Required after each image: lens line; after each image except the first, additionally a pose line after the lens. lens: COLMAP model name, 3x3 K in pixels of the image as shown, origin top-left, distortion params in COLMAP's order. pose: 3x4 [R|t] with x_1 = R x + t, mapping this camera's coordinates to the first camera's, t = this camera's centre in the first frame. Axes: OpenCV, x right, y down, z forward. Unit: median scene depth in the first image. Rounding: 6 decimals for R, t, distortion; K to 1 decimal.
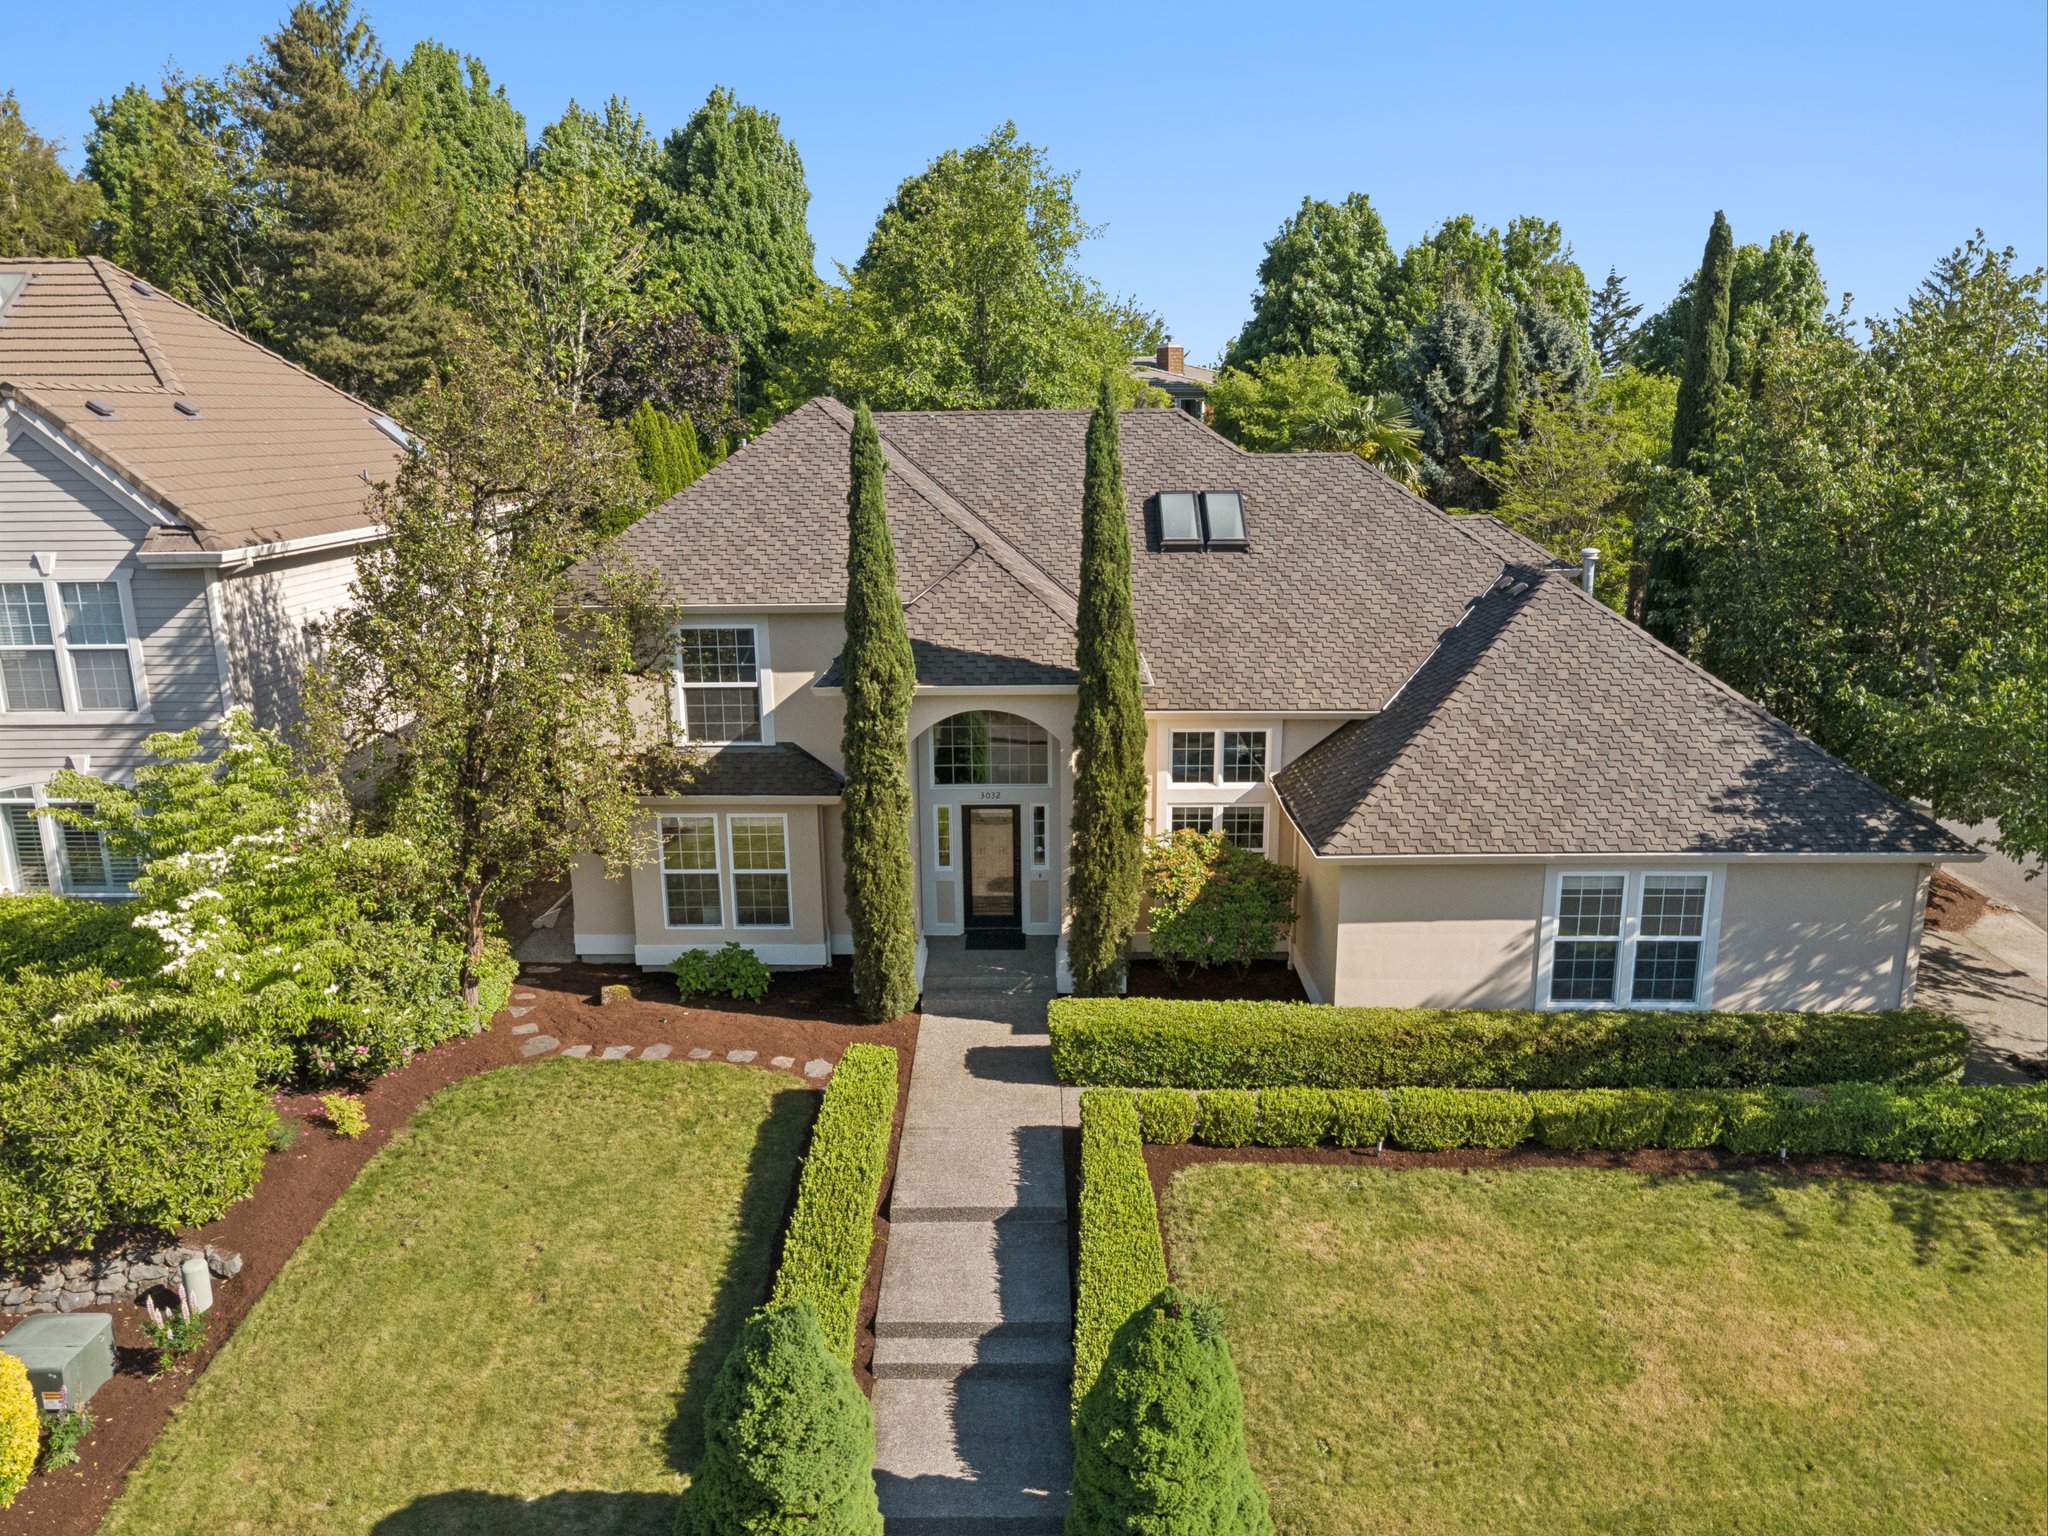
lens RADIAL K [[1430.7, 0, 1025.3], [0, 1430.7, 761.2], [0, 0, 1]] dist [-0.000669, 0.003847]
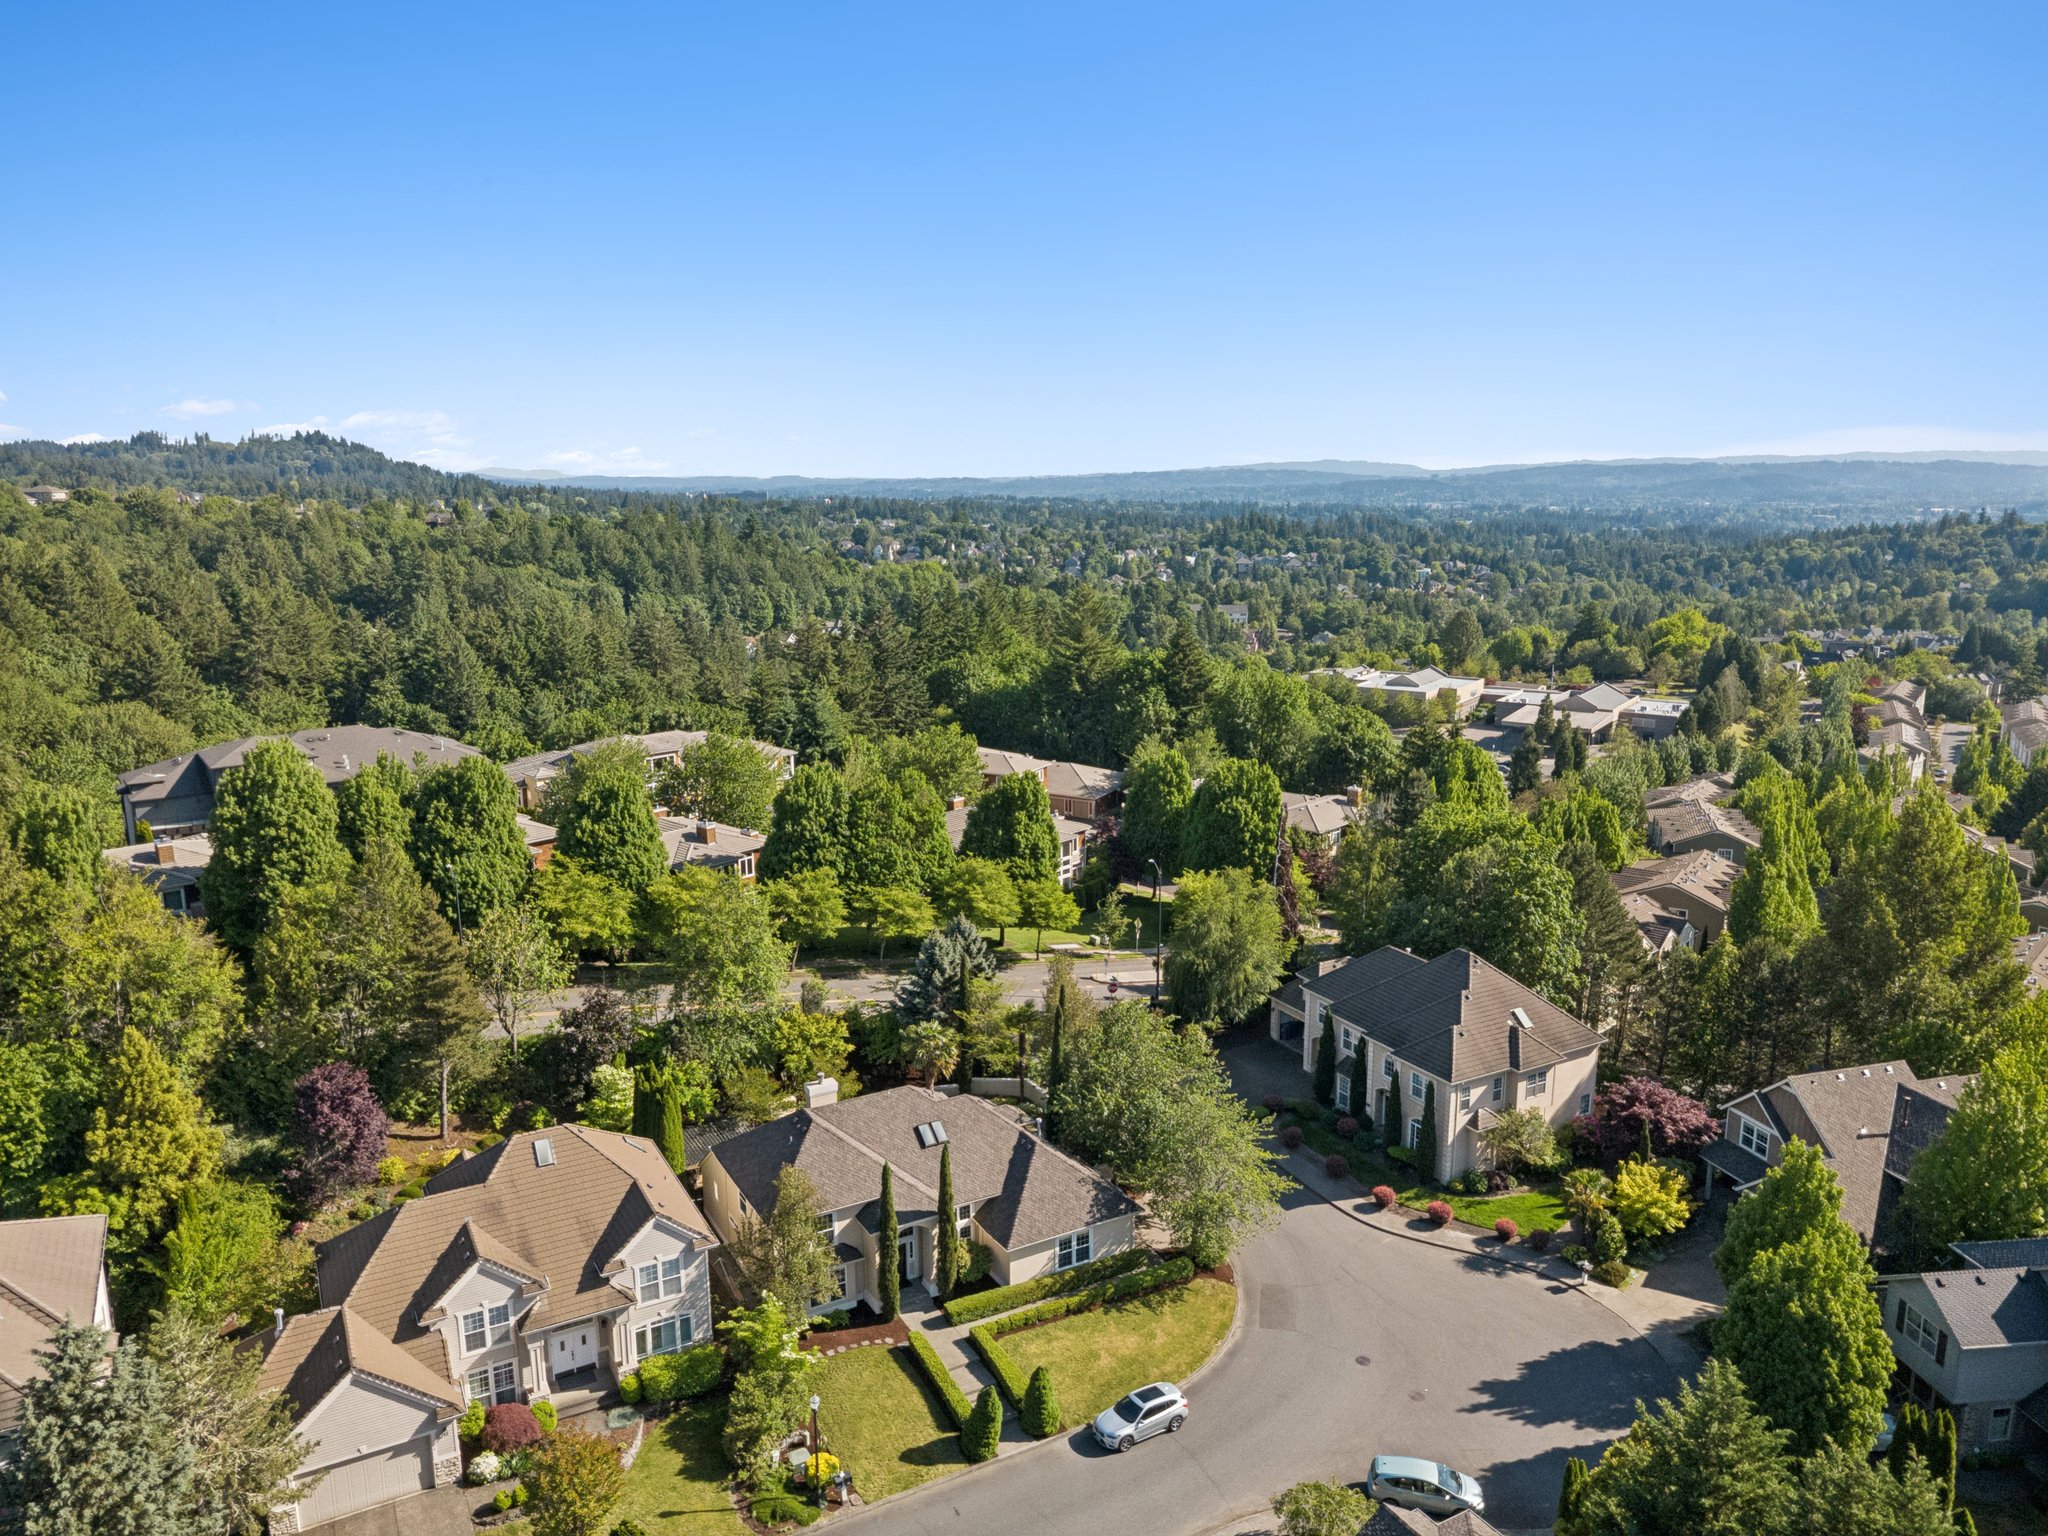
lens RADIAL K [[1430.7, 0, 1016.9], [0, 1430.7, 765.8], [0, 0, 1]] dist [-0.000669, 0.003847]
pose [[0.868984, -0.097610, 0.485118, -1.484803], [0.116700, 0.993124, -0.009218, -1.166878], [-0.480883, 0.064624, 0.874400, -2.438623]]
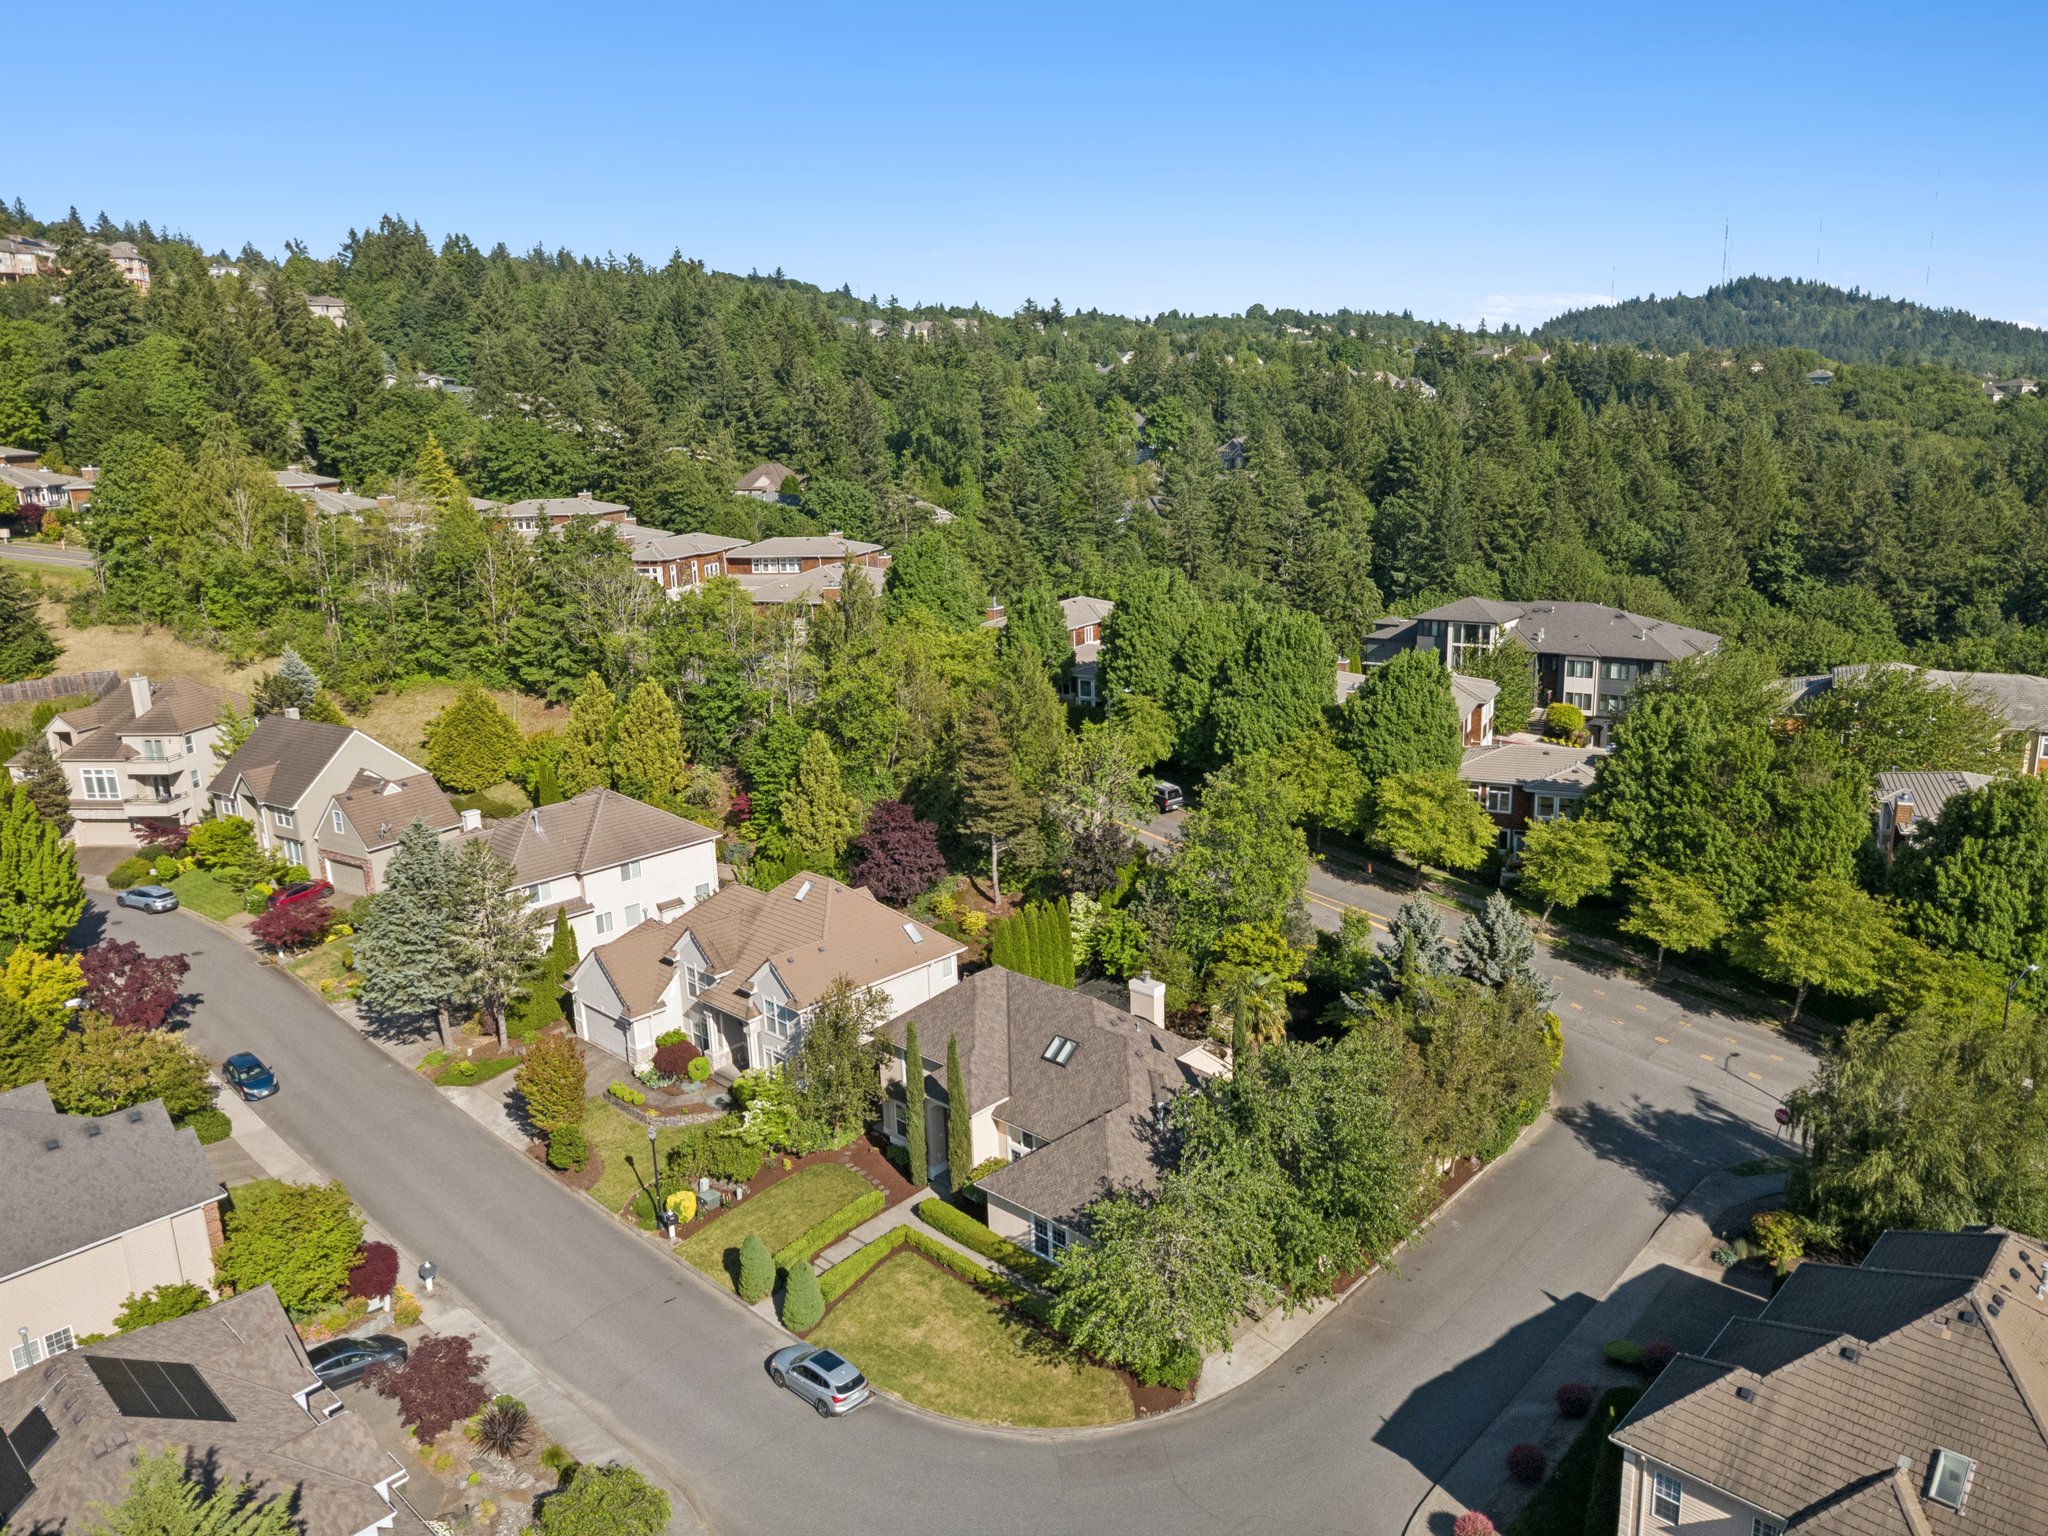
lens RADIAL K [[1430.7, 0, 1028.4], [0, 1430.7, 774.4], [0, 0, 1]] dist [-0.000669, 0.003847]
pose [[0.727055, 0.147934, -0.670453, 2.365376], [-0.133887, 0.988313, 0.072879, -1.131418], [0.673398, 0.036778, 0.738364, -1.448351]]
